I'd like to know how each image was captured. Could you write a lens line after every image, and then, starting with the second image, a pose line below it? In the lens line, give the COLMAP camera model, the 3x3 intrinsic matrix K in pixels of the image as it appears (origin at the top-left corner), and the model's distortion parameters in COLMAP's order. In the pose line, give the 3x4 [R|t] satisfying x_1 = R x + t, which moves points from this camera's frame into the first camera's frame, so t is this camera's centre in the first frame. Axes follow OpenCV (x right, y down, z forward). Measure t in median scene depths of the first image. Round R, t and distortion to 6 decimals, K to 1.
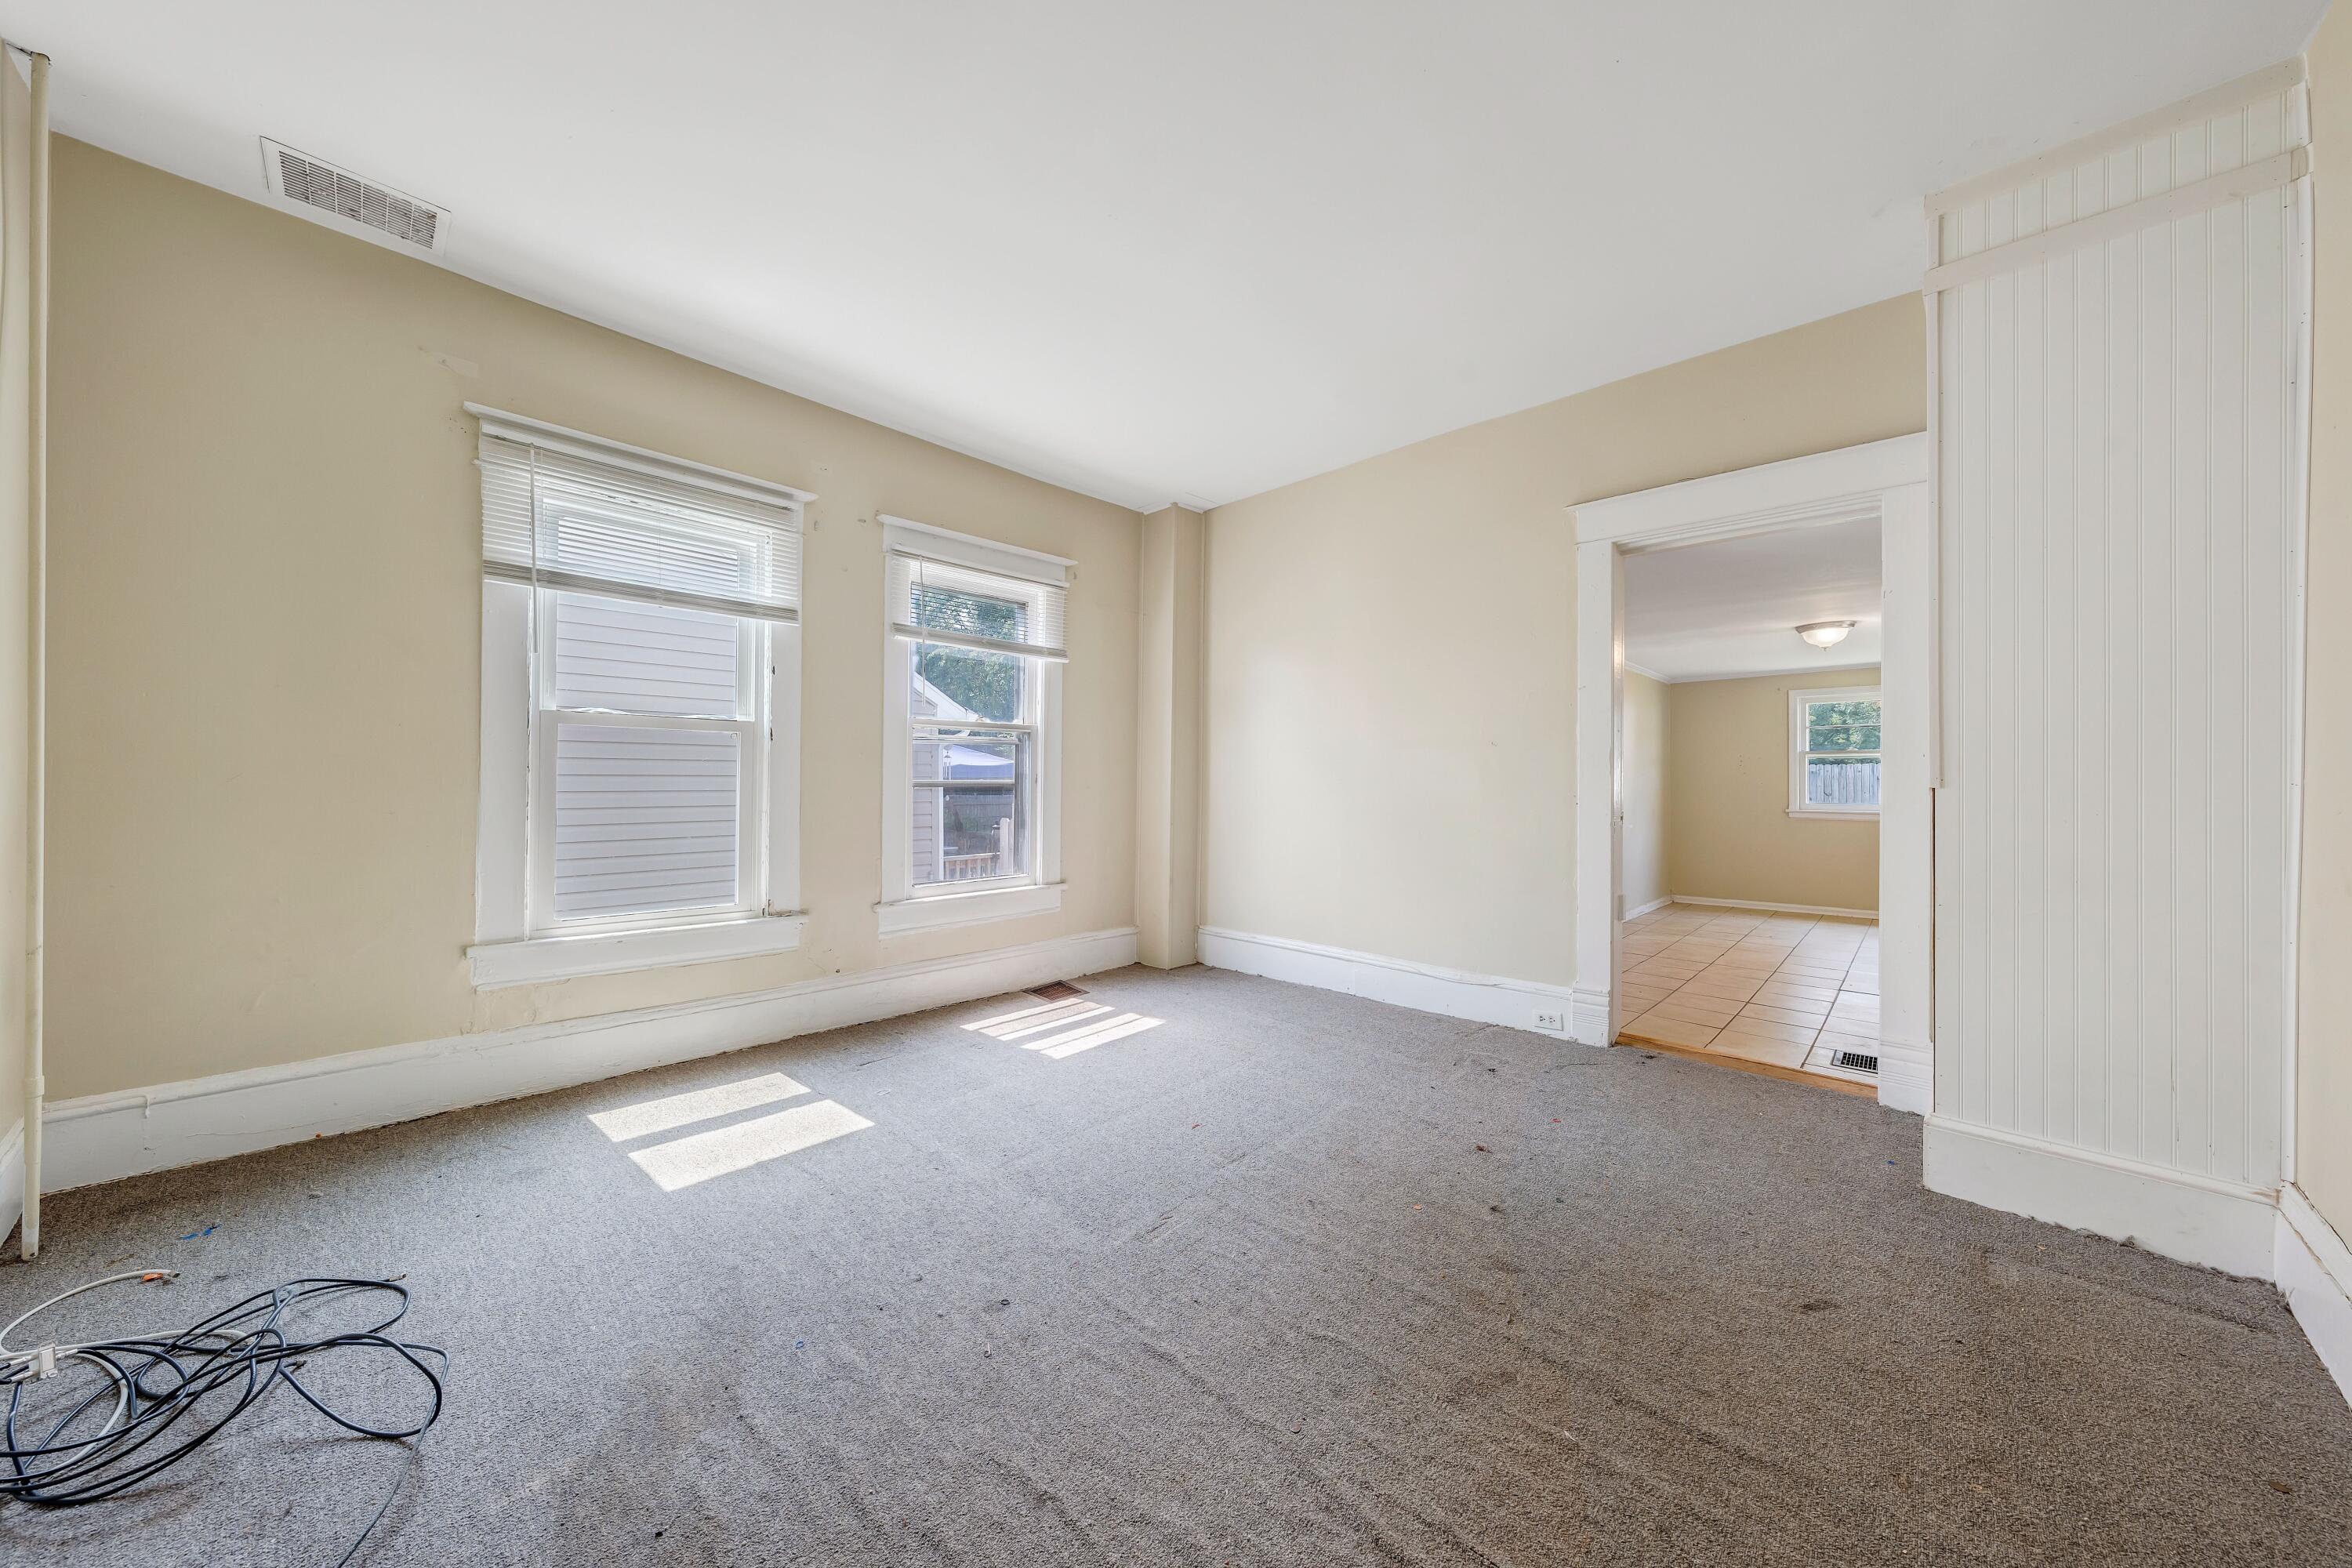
lens RADIAL K [[819.1, 0, 1187.5], [0, 819.1, 776.0], [0, 0, 1]] dist [-0.001441, -0.000207]
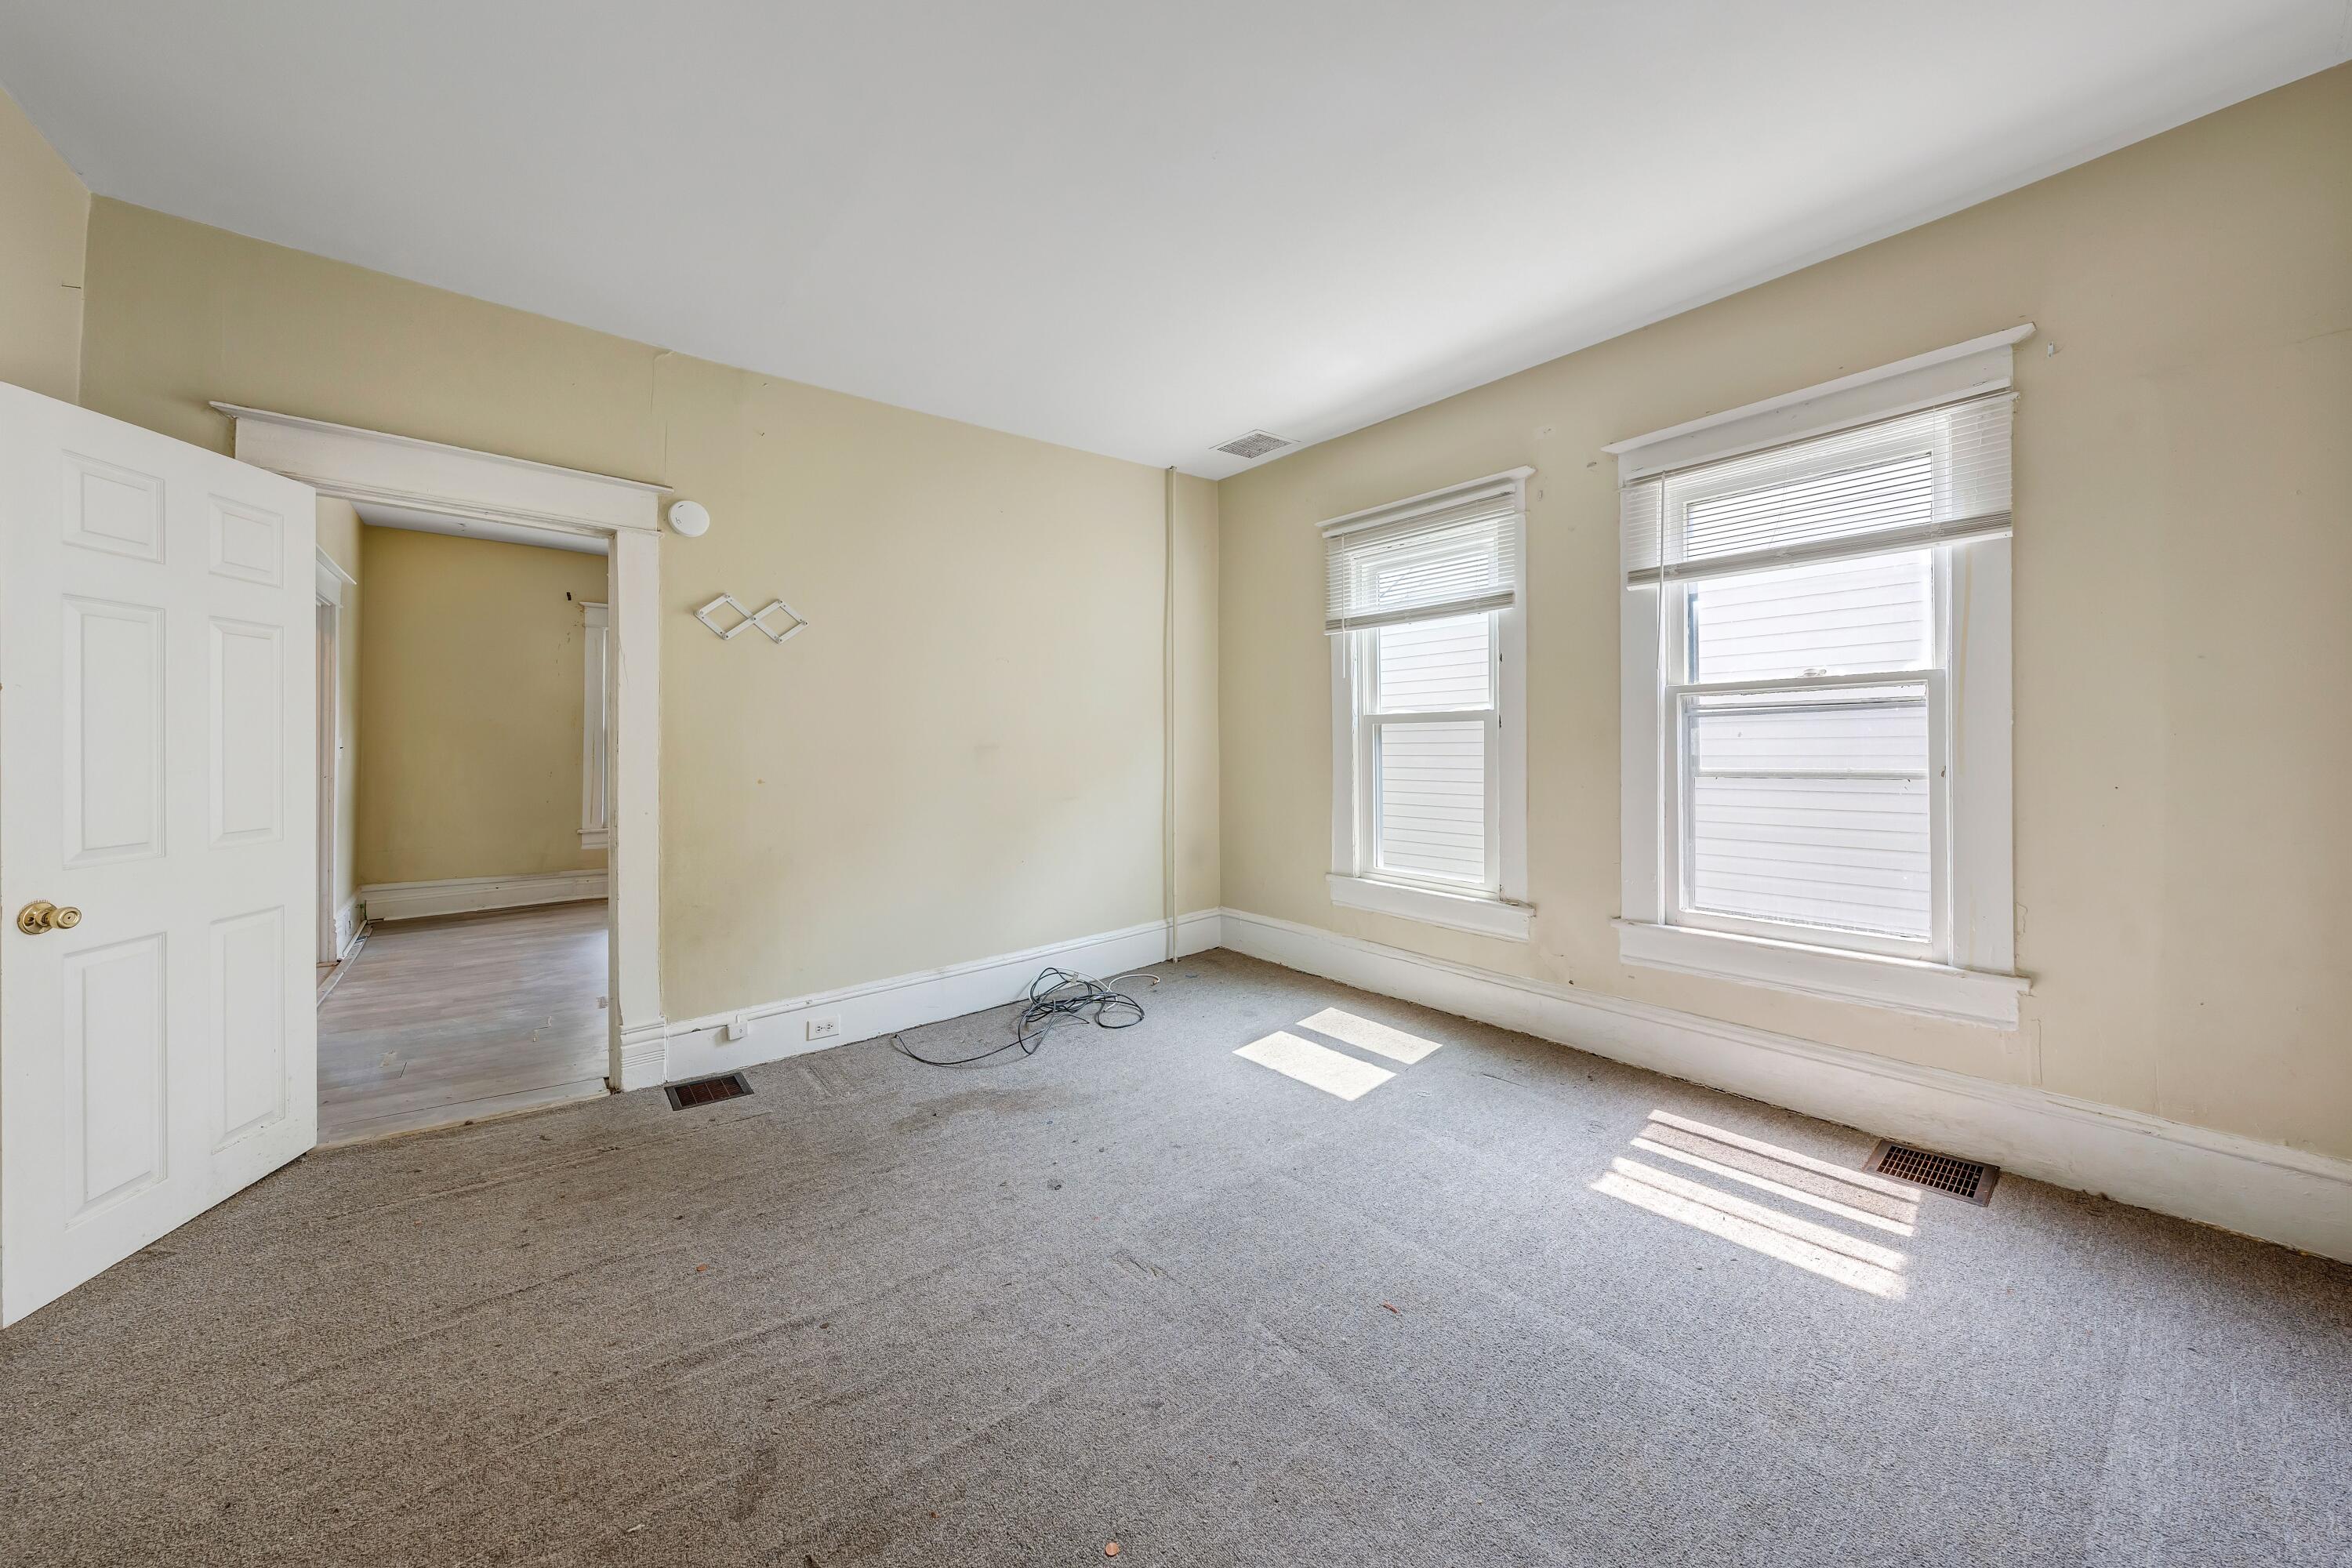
lens RADIAL K [[823.9, 0, 1175.9], [0, 823.9, 743.9], [0, 0, 1]] dist [-0.000054, -0.000045]
pose [[-0.145271, -0.016916, -0.989247, 0.571519], [0.005604, 0.999824, -0.017920, -0.007581], [0.989376, -0.008147, -0.145151, 0.773019]]
